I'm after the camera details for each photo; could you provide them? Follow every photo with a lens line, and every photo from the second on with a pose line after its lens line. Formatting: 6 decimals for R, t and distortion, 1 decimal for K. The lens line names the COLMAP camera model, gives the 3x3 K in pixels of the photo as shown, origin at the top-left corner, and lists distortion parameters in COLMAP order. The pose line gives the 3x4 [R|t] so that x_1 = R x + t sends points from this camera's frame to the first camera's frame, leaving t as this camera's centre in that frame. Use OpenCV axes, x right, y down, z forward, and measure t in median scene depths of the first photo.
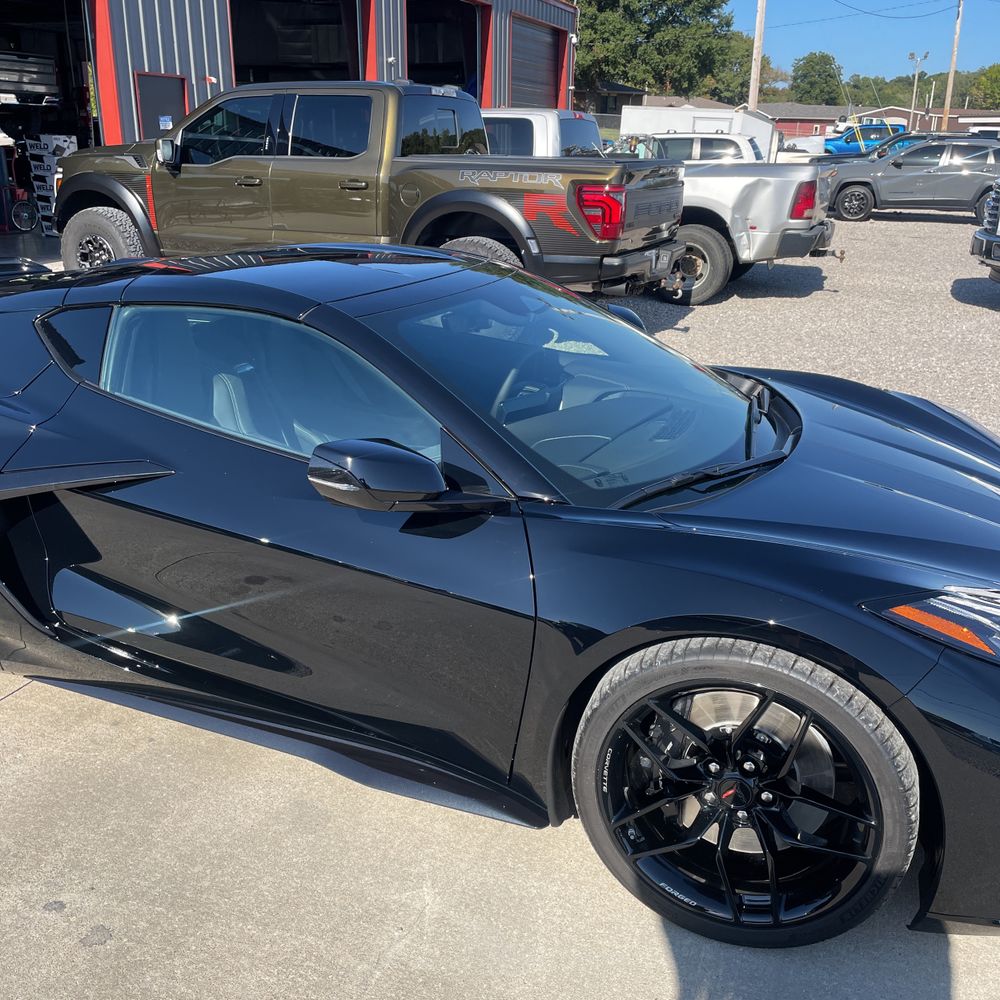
lens RADIAL K [[1002.5, 0, 504.5], [0, 1002.5, 491.1], [0, 0, 1]] dist [0.087509, -0.117476]
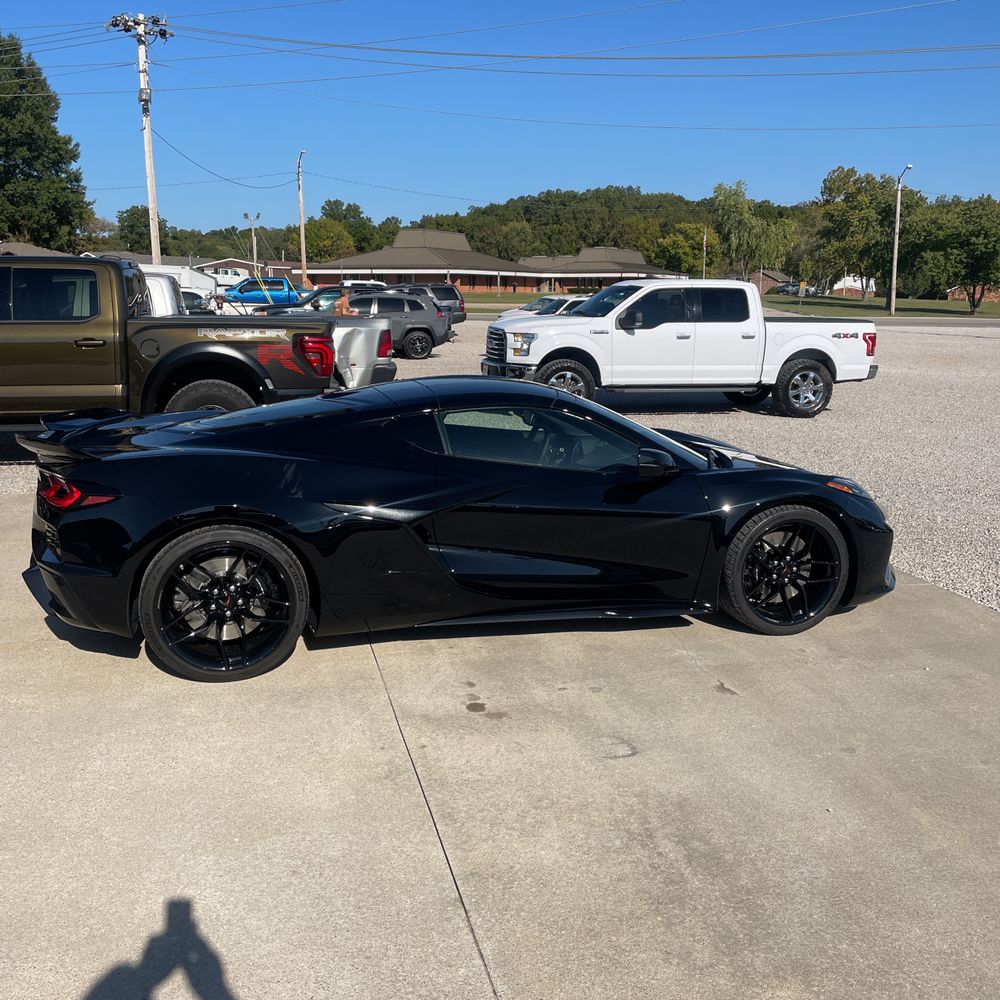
lens RADIAL K [[1004.4, 0, 511.9], [0, 1004.4, 484.7], [0, 0, 1]] dist [0.082670, -0.107392]
pose [[0.810646, -0.118335, 0.573454, -0.395173], [0.196968, 0.977402, -0.076746, 0.033997], [-0.551413, 0.175165, 0.815635, -0.160210]]
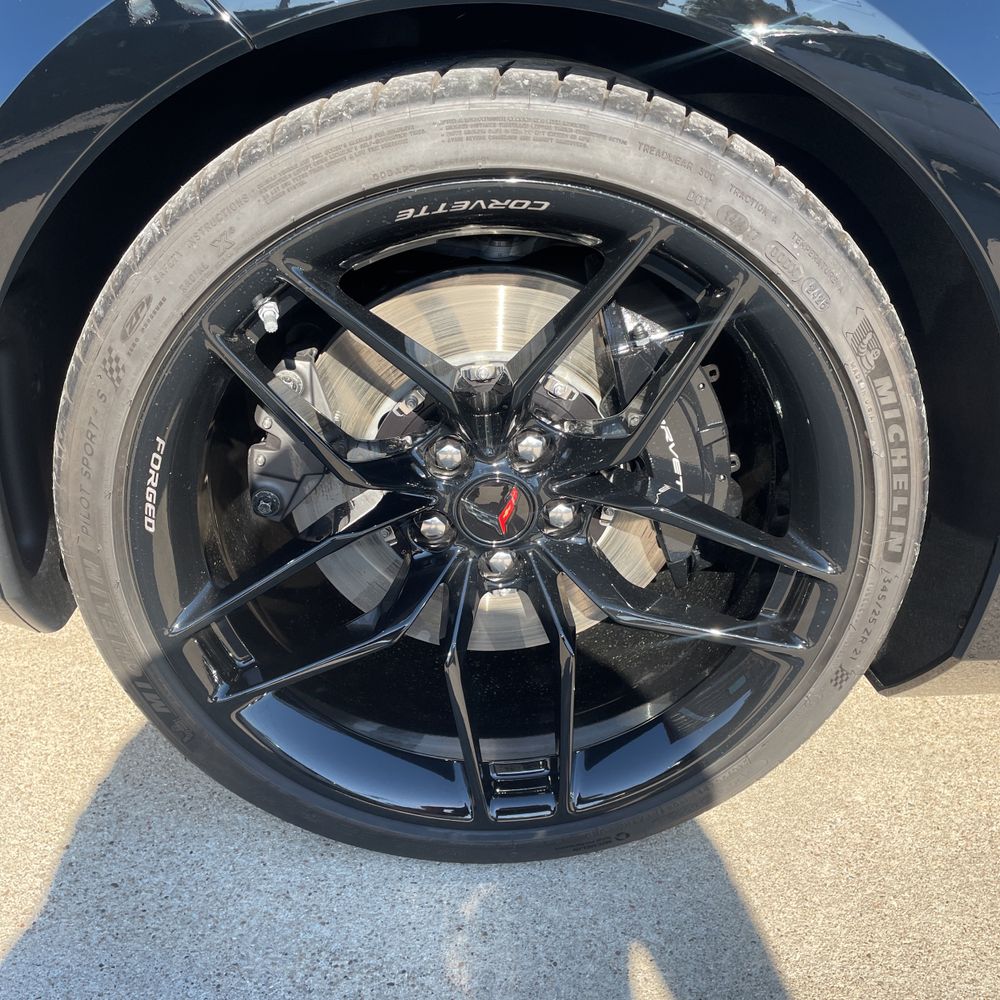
lens RADIAL K [[1004.0, 0, 505.8], [0, 1004.0, 499.5], [0, 0, 1]] dist [0.088190, -0.119893]
pose [[0.925626, -0.151675, 0.346716, -0.265880], [0.099807, 0.981574, 0.162947, 0.007936], [-0.365042, -0.116224, 0.923708, 0.235632]]
